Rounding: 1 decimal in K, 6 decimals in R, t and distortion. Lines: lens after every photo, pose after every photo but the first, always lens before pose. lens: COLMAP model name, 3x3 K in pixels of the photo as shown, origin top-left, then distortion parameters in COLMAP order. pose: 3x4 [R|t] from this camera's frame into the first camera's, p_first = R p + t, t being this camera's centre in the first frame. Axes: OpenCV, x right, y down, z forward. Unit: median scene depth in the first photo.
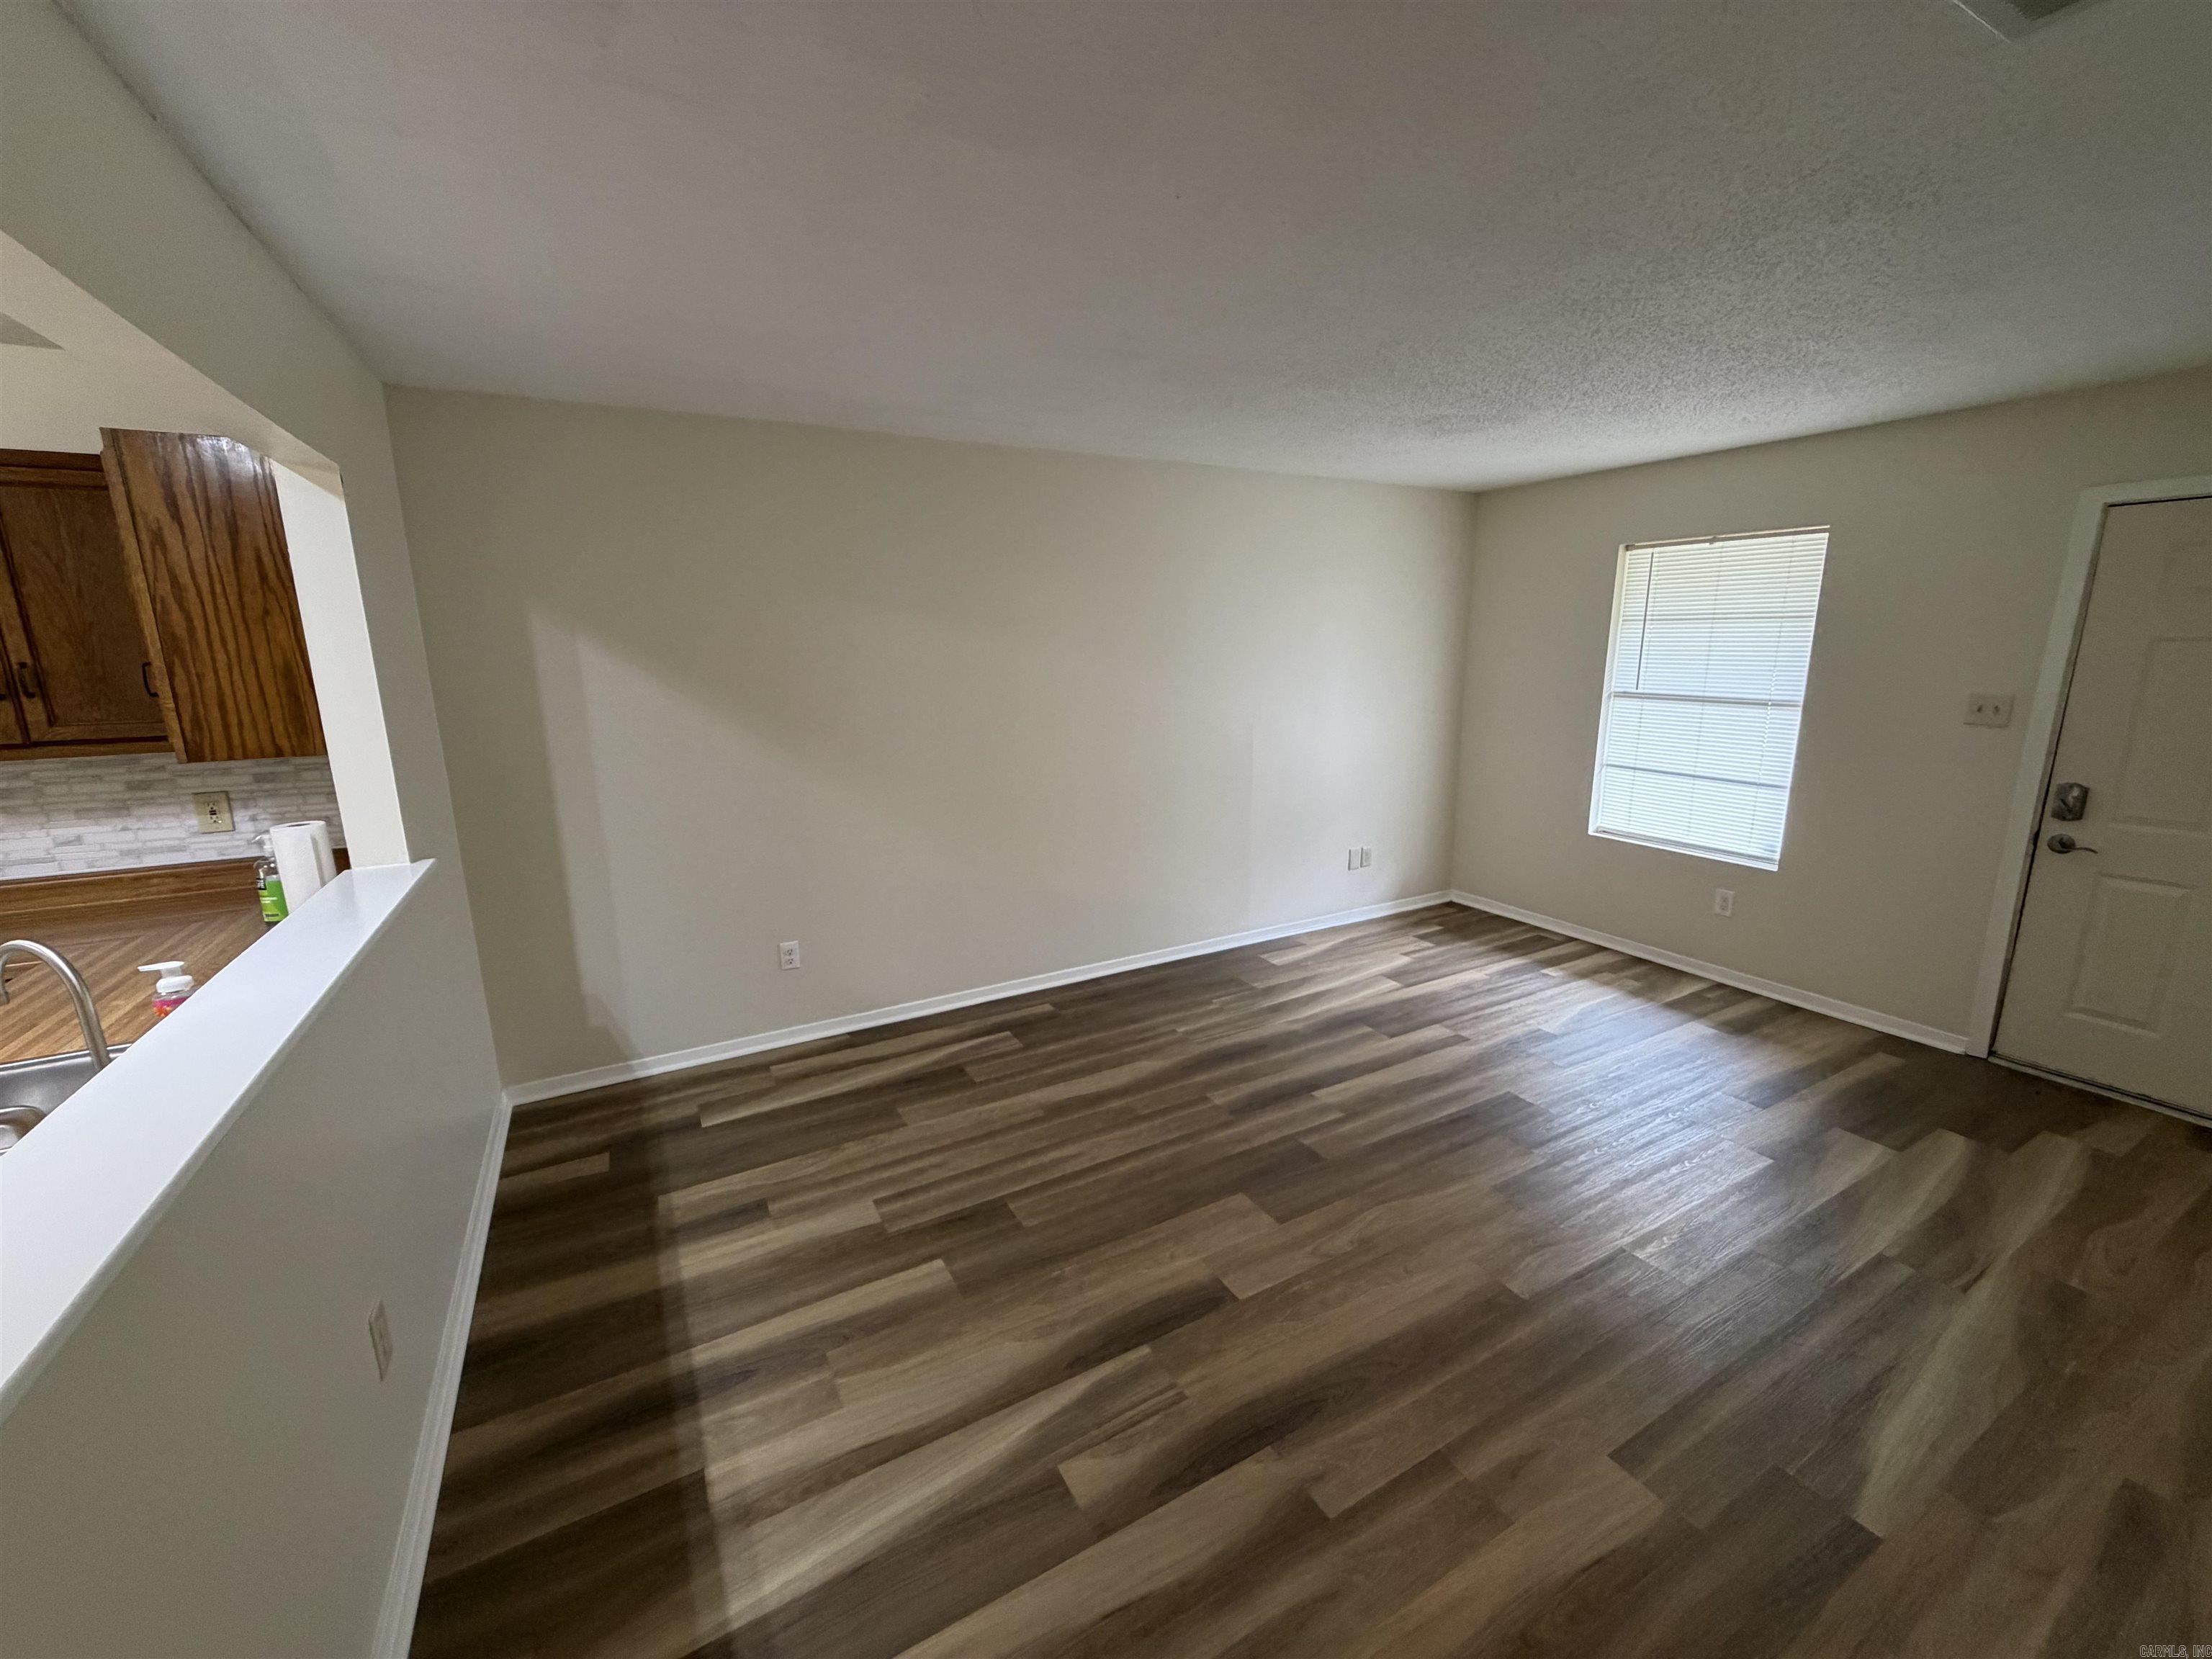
lens RADIAL K [[881.9, 0, 1108.8], [0, 881.9, 824.1], [0, 0, 1]] dist [0.004027, -0.000102]
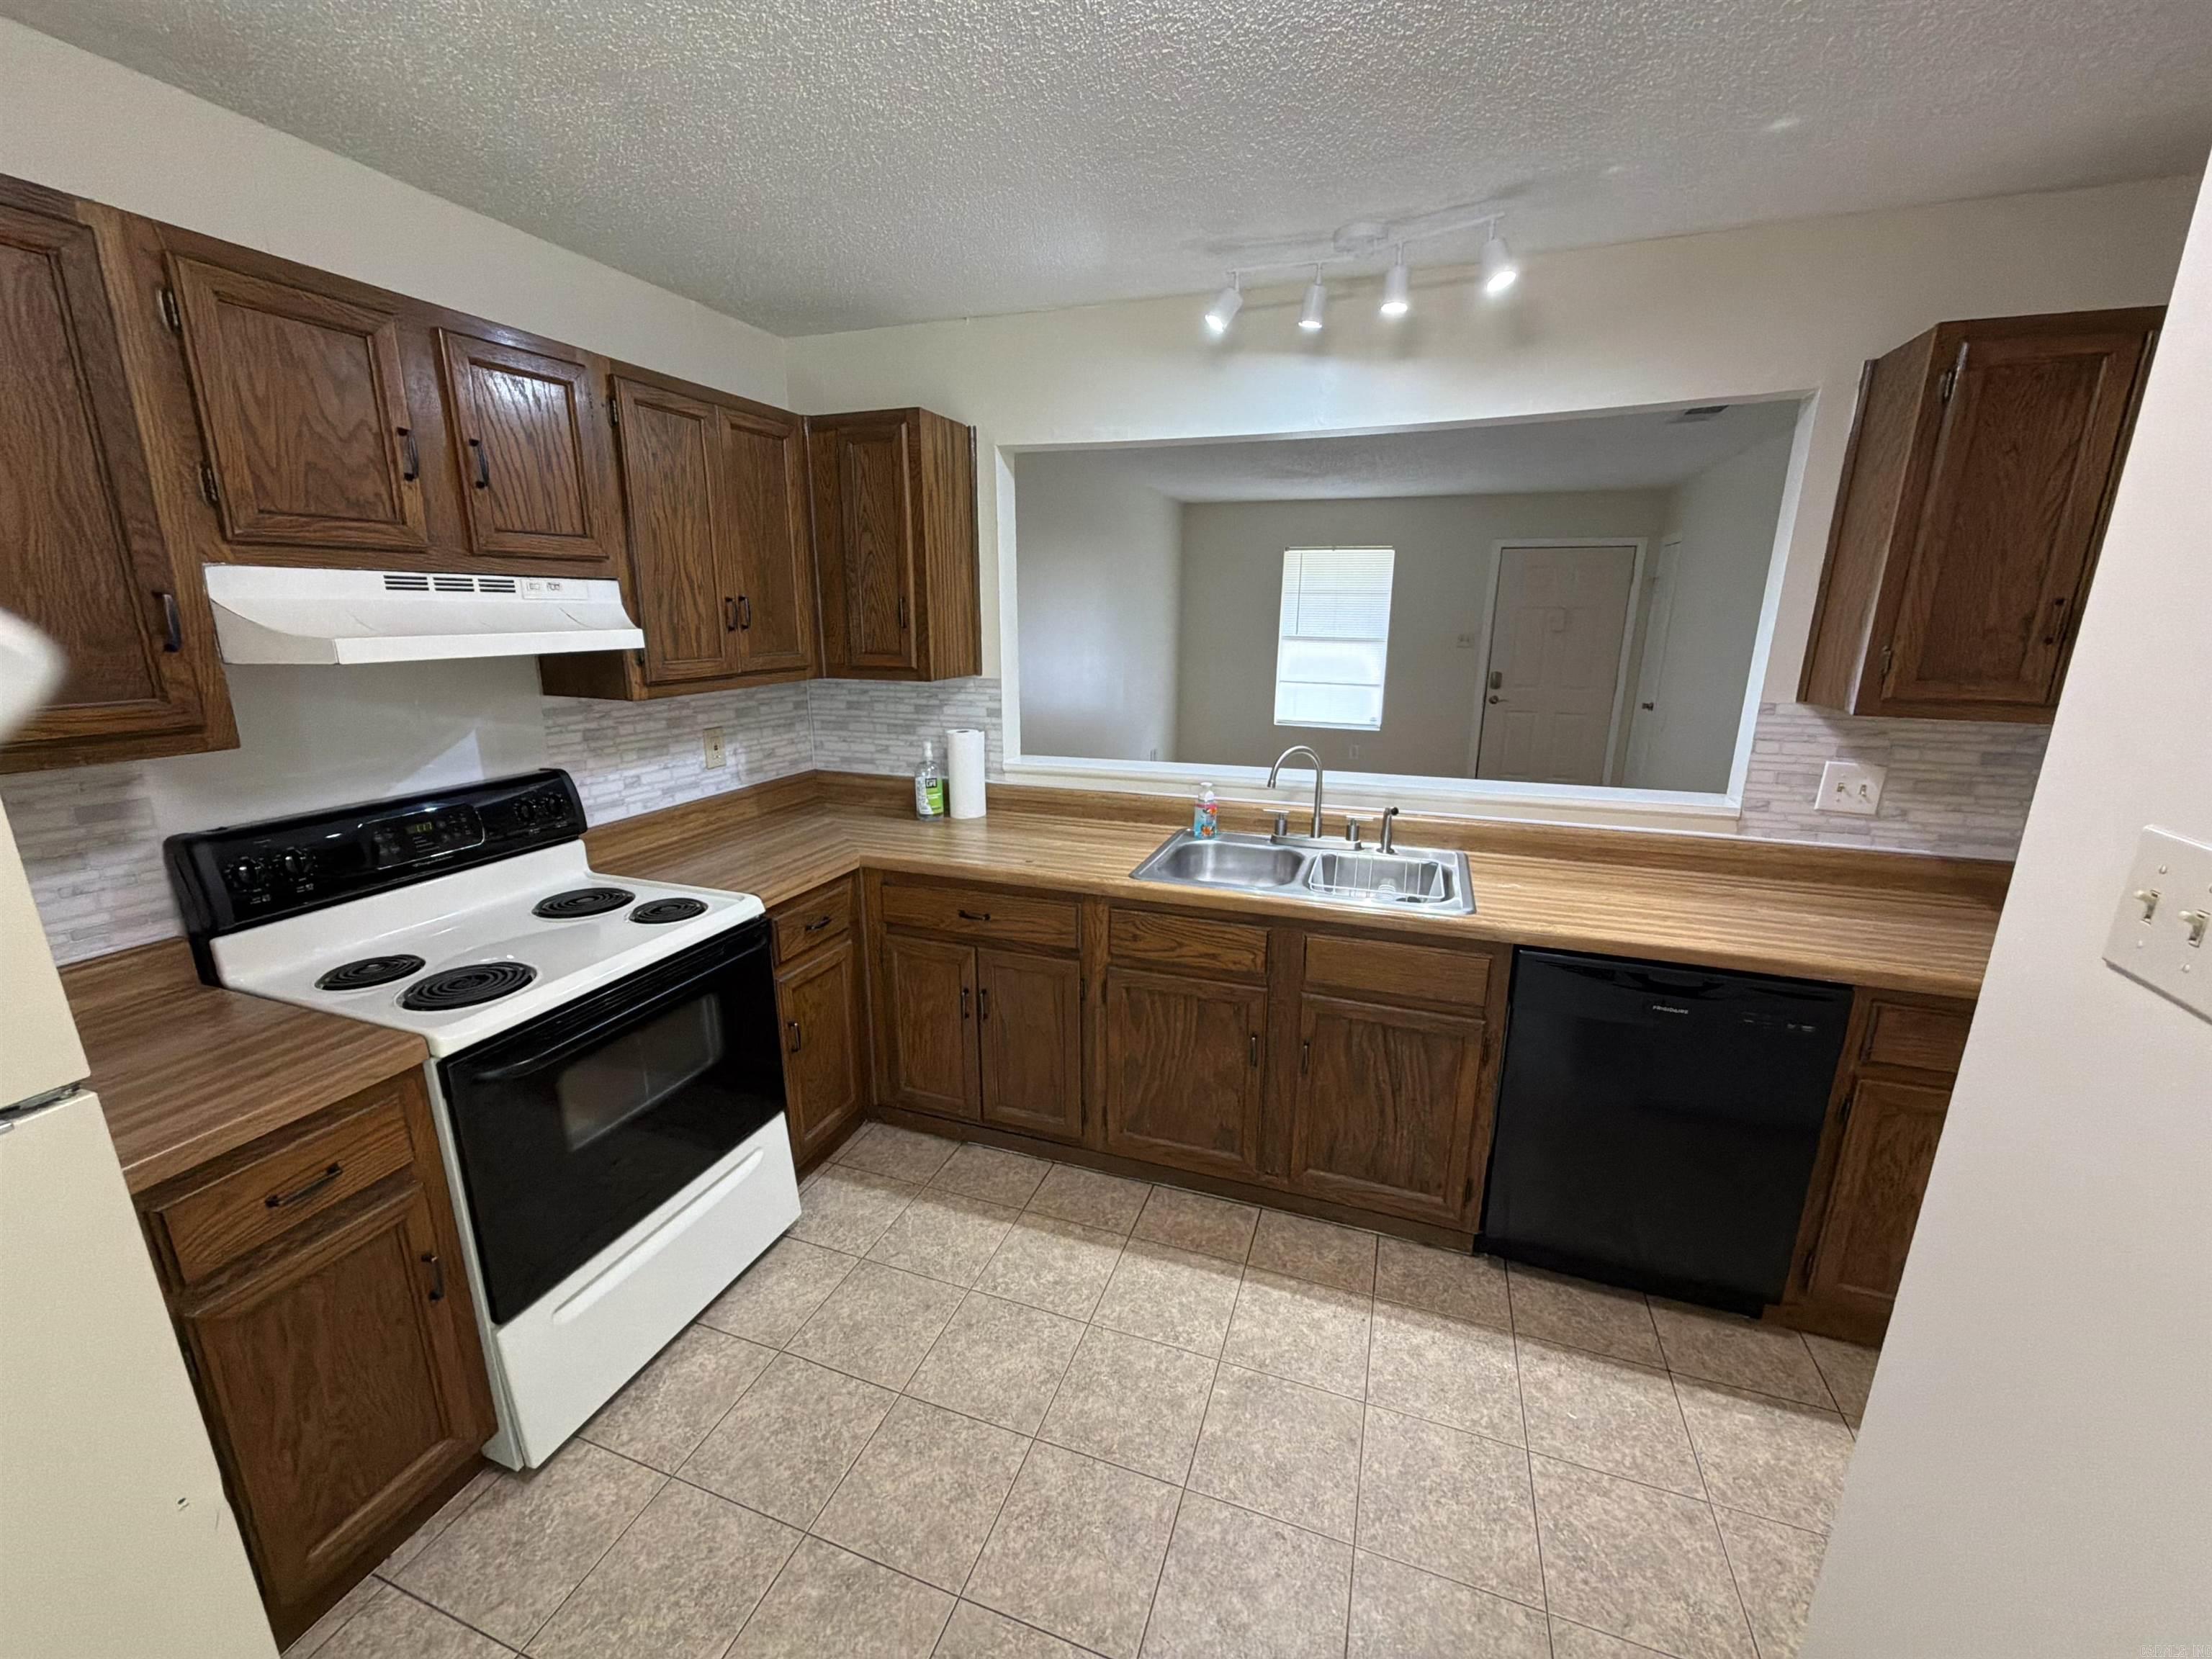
lens RADIAL K [[881.9, 0, 1105.7], [0, 881.9, 832.2], [0, 0, 1]] dist [0.004027, -0.000102]
pose [[0.756139, -0.148294, 0.637388, -1.127862], [0.121209, 0.988870, 0.086279, 0.042593], [-0.643088, 0.012019, 0.765698, -0.067156]]
